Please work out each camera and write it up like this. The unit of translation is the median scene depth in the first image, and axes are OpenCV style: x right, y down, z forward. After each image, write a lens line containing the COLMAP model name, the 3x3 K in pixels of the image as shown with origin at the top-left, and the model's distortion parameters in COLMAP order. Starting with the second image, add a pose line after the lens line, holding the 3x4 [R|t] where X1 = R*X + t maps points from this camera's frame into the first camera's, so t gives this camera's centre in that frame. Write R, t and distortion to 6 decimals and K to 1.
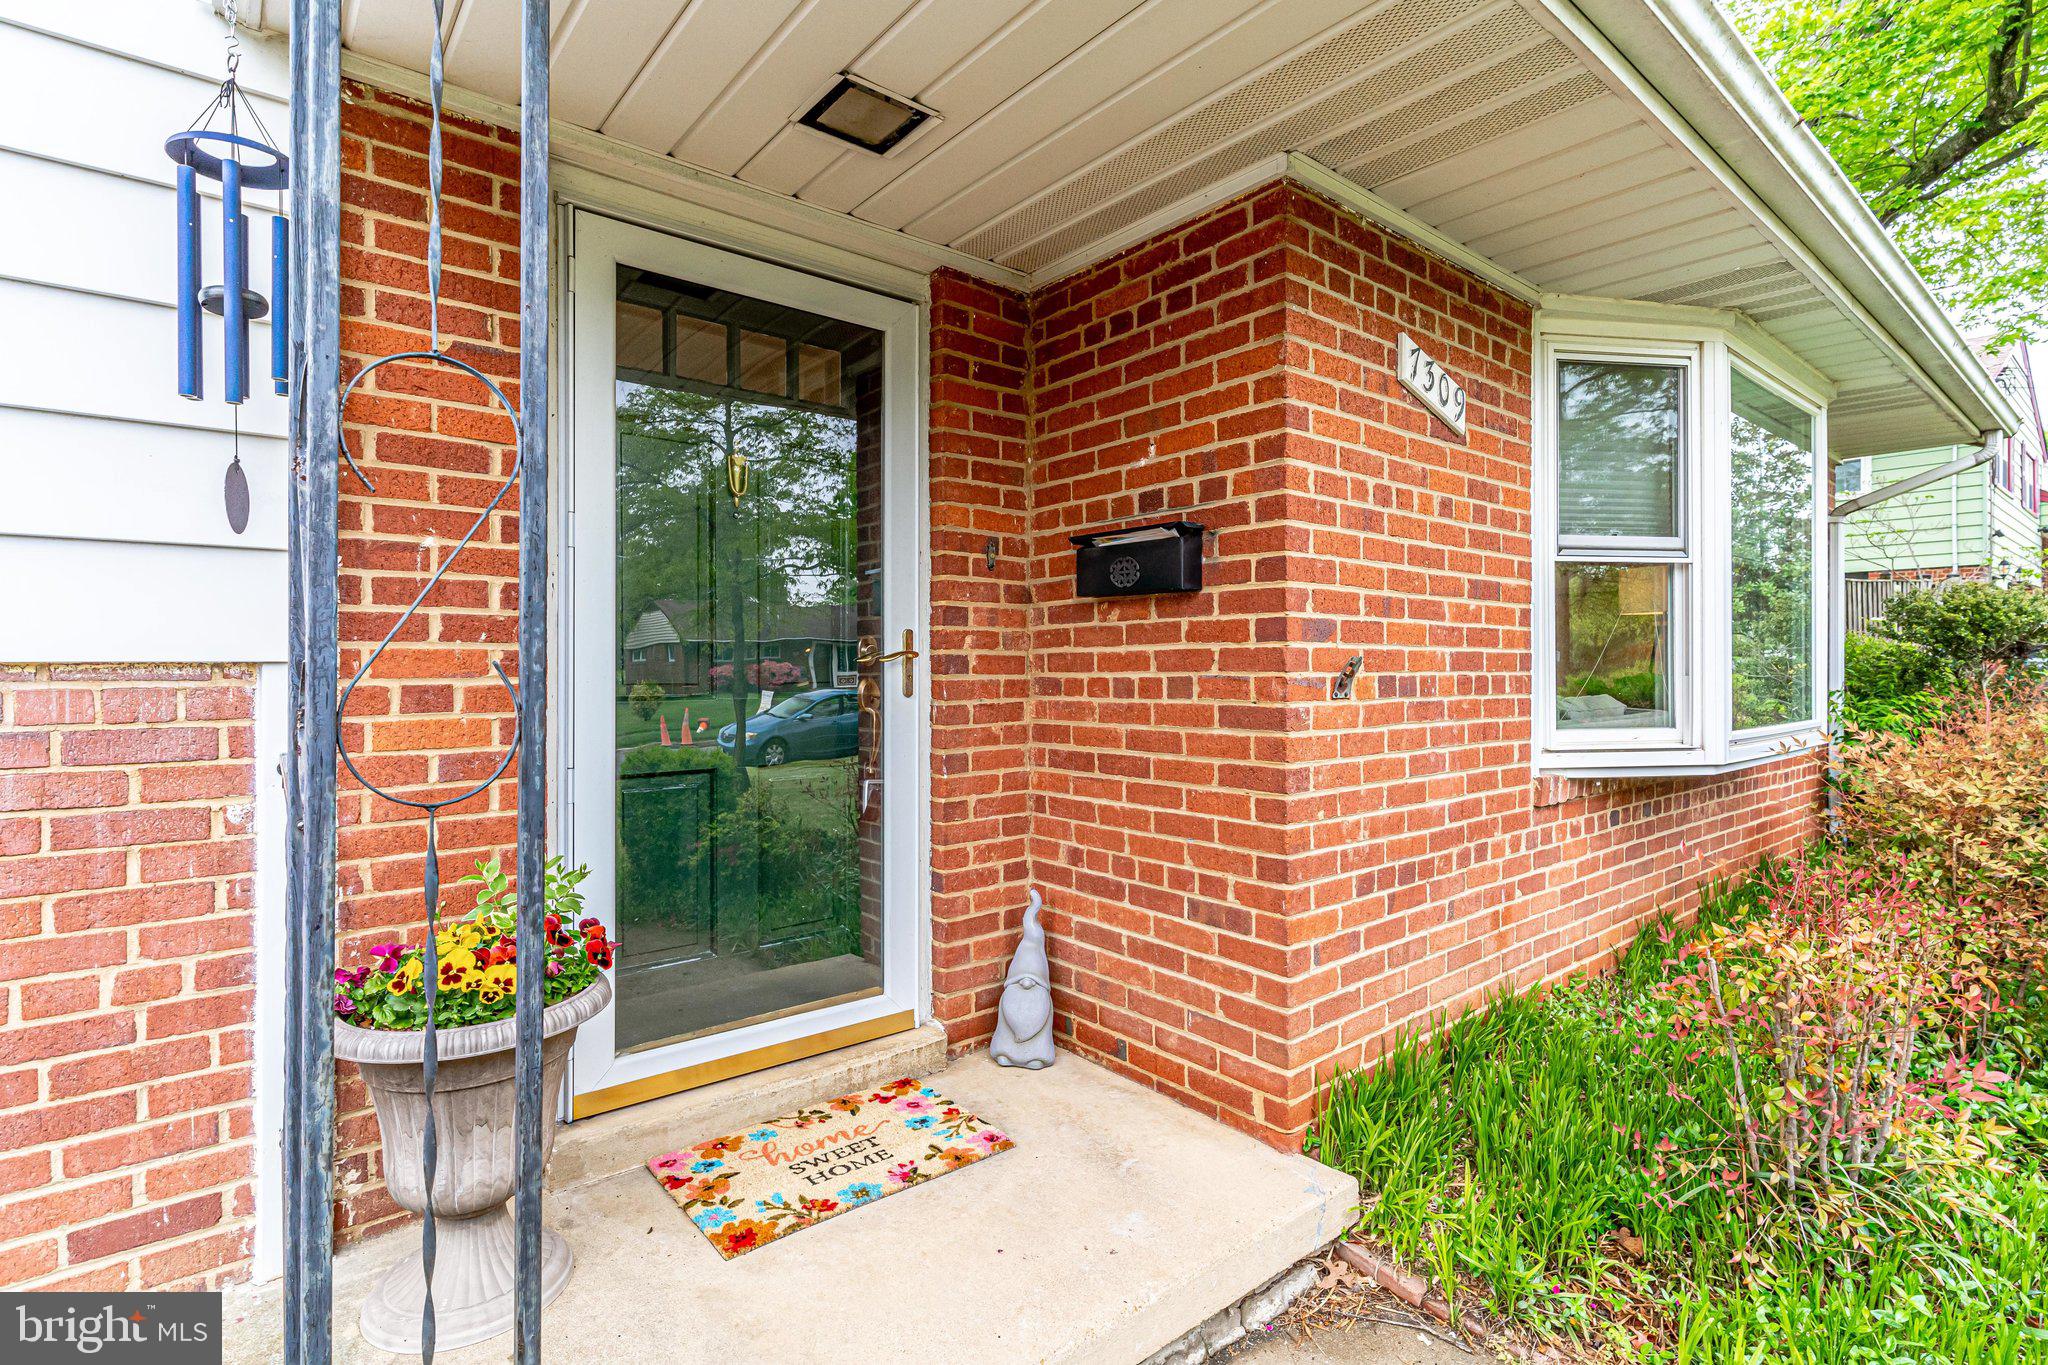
lens RADIAL K [[987.6, 0, 1040.7], [0, 987.6, 666.7], [0, 0, 1]] dist [0.004611, -0.001347]
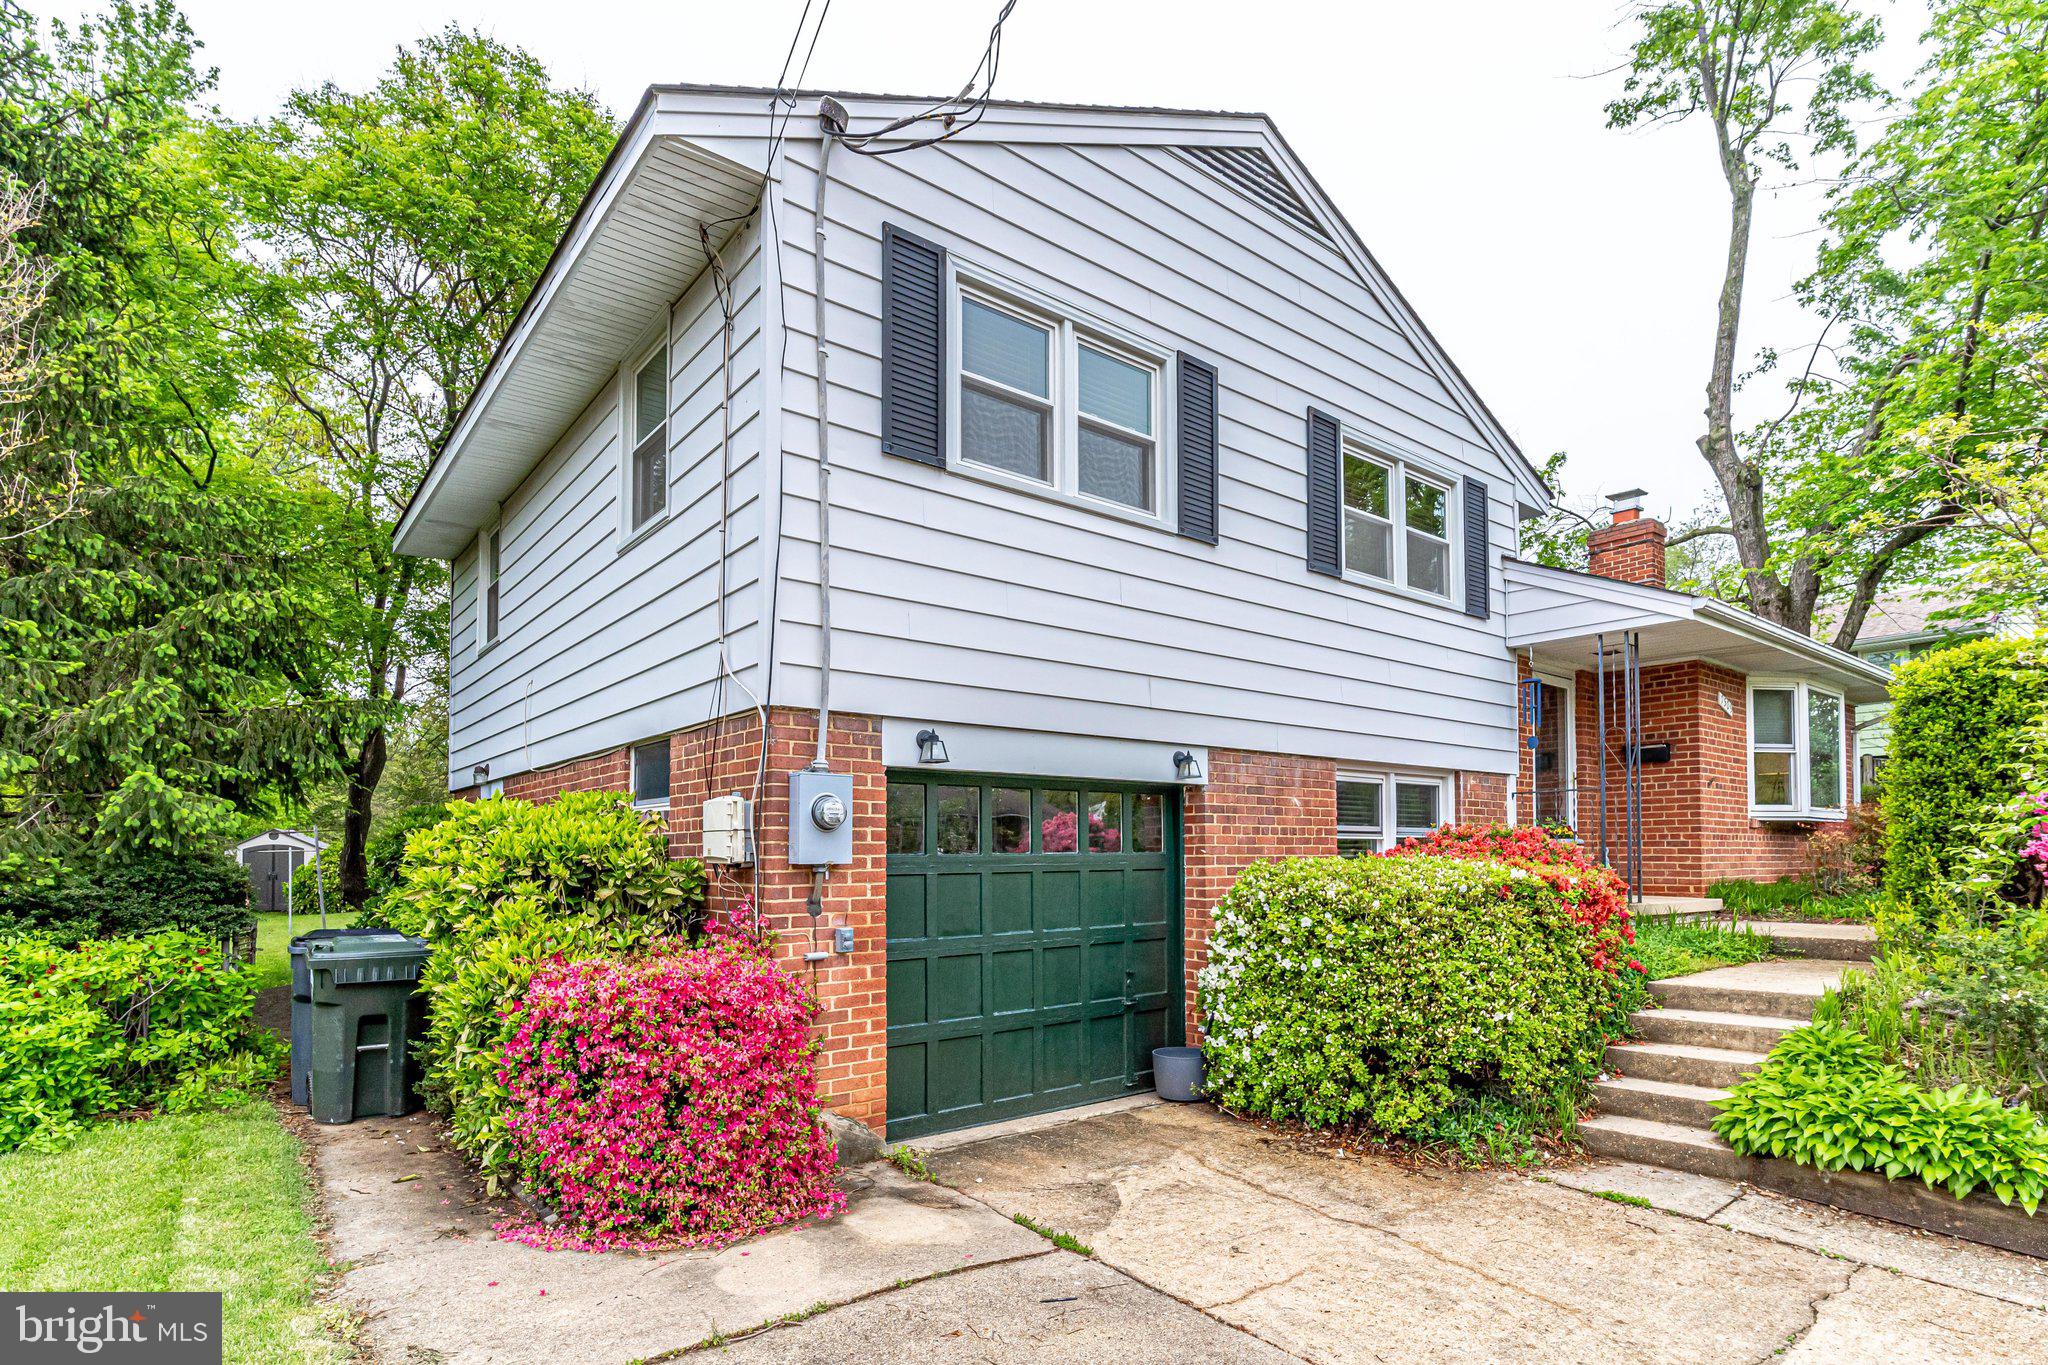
lens RADIAL K [[987.6, 0, 1077.8], [0, 987.6, 835.6], [0, 0, 1]] dist [0.004611, -0.001347]
pose [[0.999757, -0.001609, -0.021981, -1.946683], [0.001156, 0.999787, -0.020600, 0.276213], [0.022009, 0.020570, 0.999546, -2.736637]]
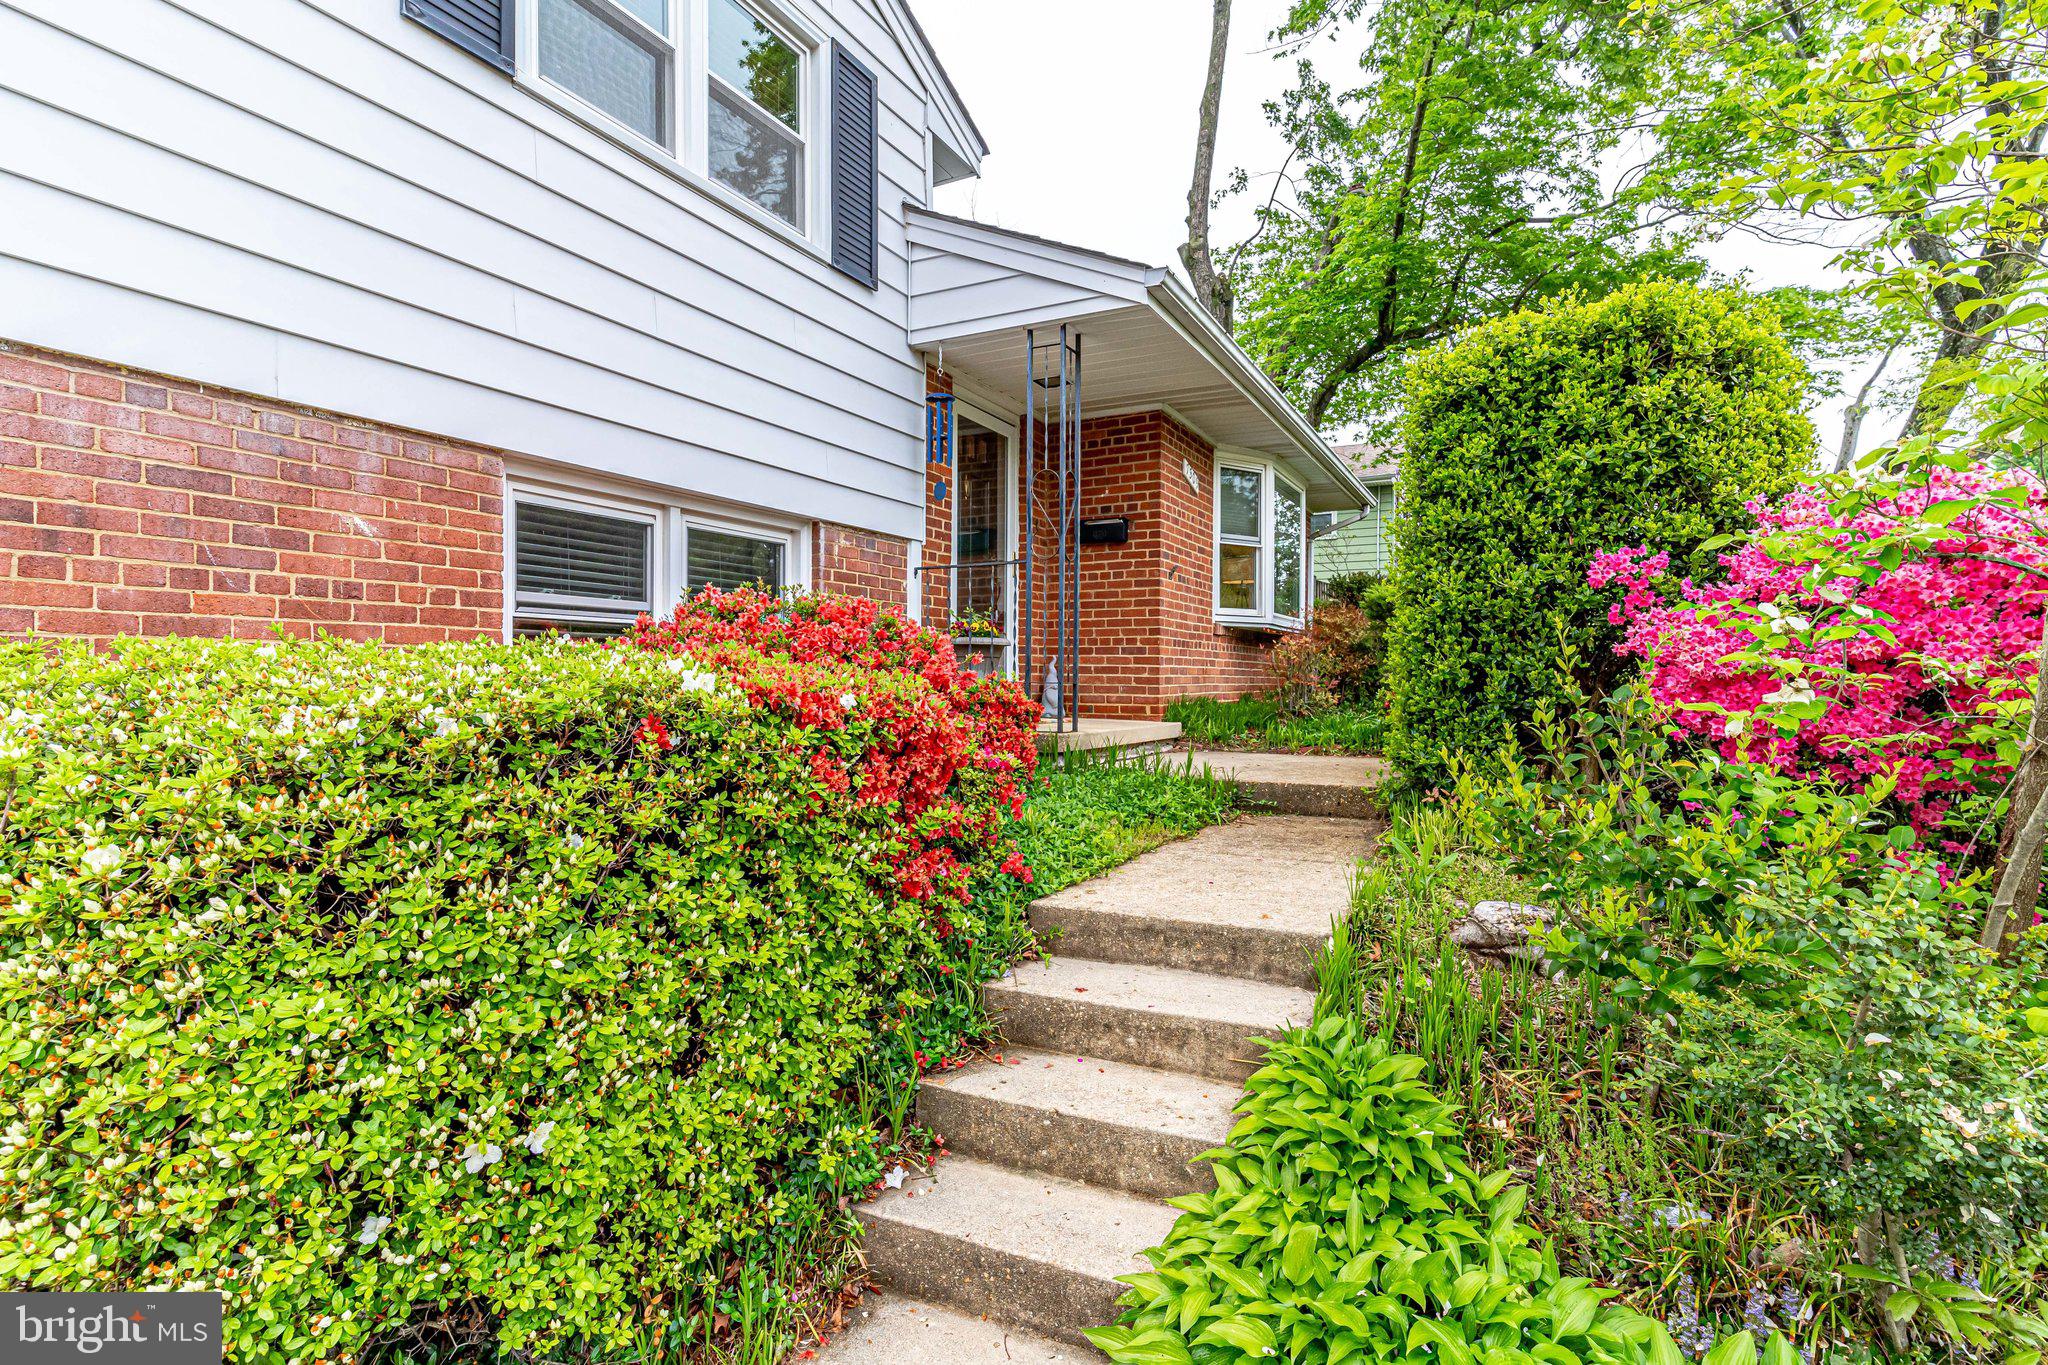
lens RADIAL K [[987.6, 0, 1026.1], [0, 987.6, 681.7], [0, 0, 1]] dist [0.004611, -0.001347]
pose [[0.926751, 0.004644, 0.375647, -1.151675], [-0.007406, 0.999955, 0.005911, 0.306872], [-0.375603, -0.008260, 0.926744, -1.524299]]
